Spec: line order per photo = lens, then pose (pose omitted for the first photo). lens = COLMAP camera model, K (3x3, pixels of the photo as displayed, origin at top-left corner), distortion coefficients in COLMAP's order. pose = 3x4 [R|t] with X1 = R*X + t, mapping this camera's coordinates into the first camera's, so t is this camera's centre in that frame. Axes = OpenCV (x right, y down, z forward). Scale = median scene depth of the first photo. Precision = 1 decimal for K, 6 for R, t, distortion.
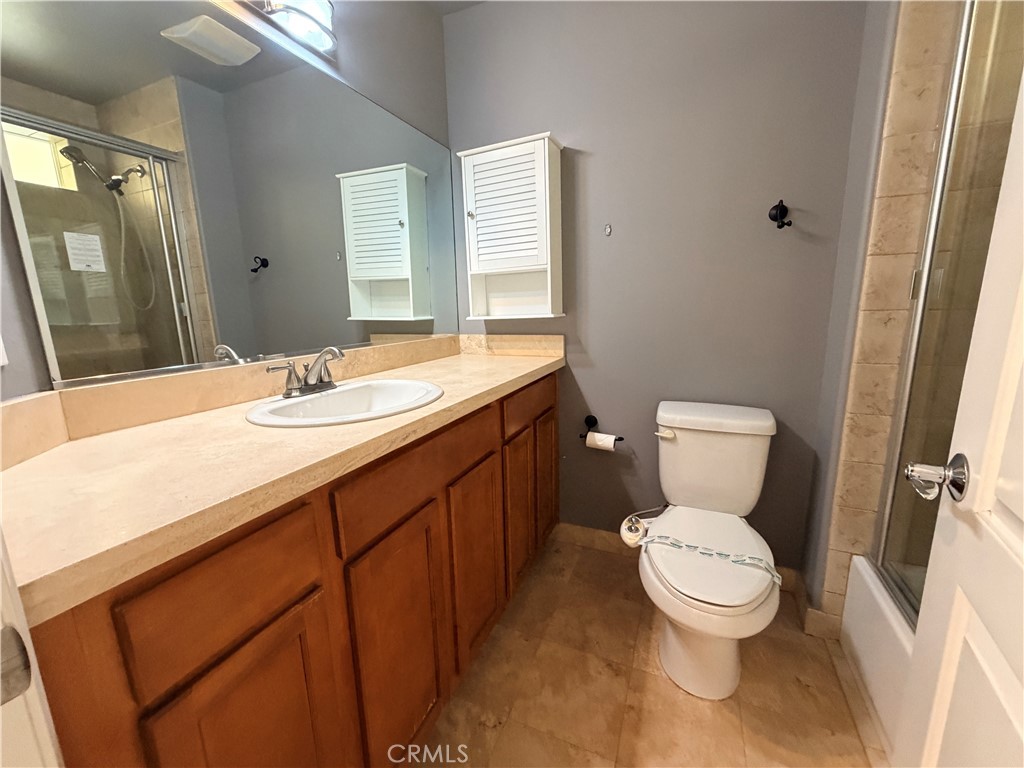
lens RADIAL K [[407.1, 0, 512.4], [0, 407.1, 383.9], [0, 0, 1]] dist [-0.000528, -0.000679]
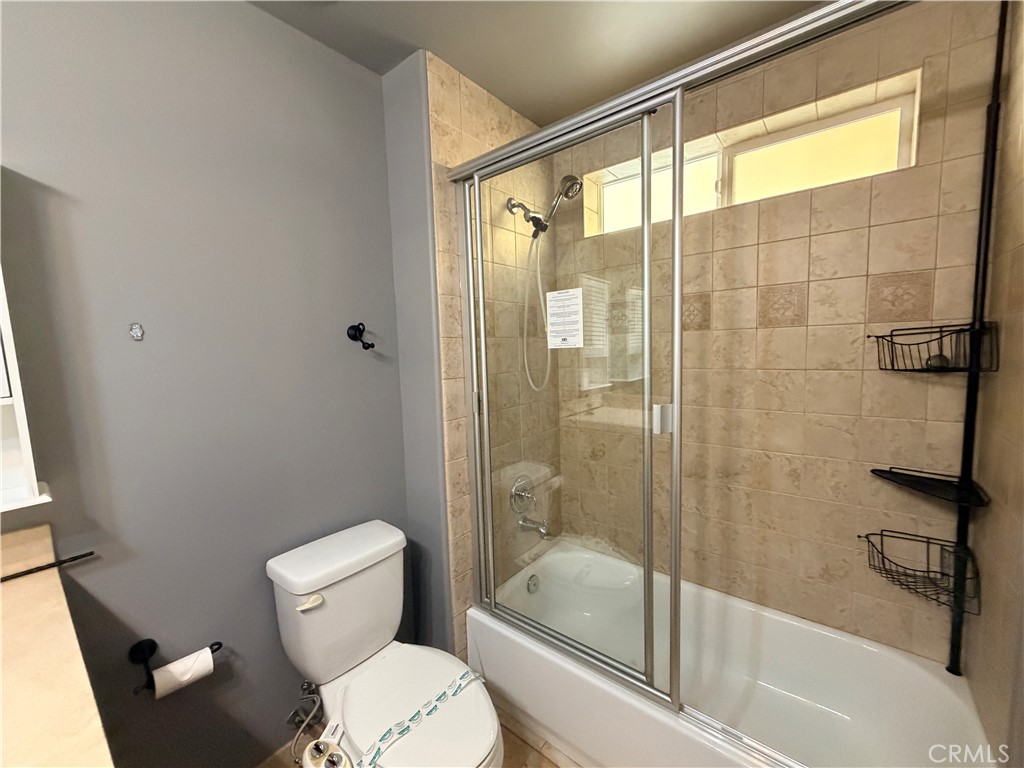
lens RADIAL K [[407.1, 0, 513.0], [0, 407.1, 382.9], [0, 0, 1]] dist [-0.000528, -0.000679]
pose [[0.254276, -0.068481, 0.964704, -0.282526], [0.207162, 0.978194, 0.014835, -0.254922], [-0.944684, 0.196077, 0.262918, 0.416134]]
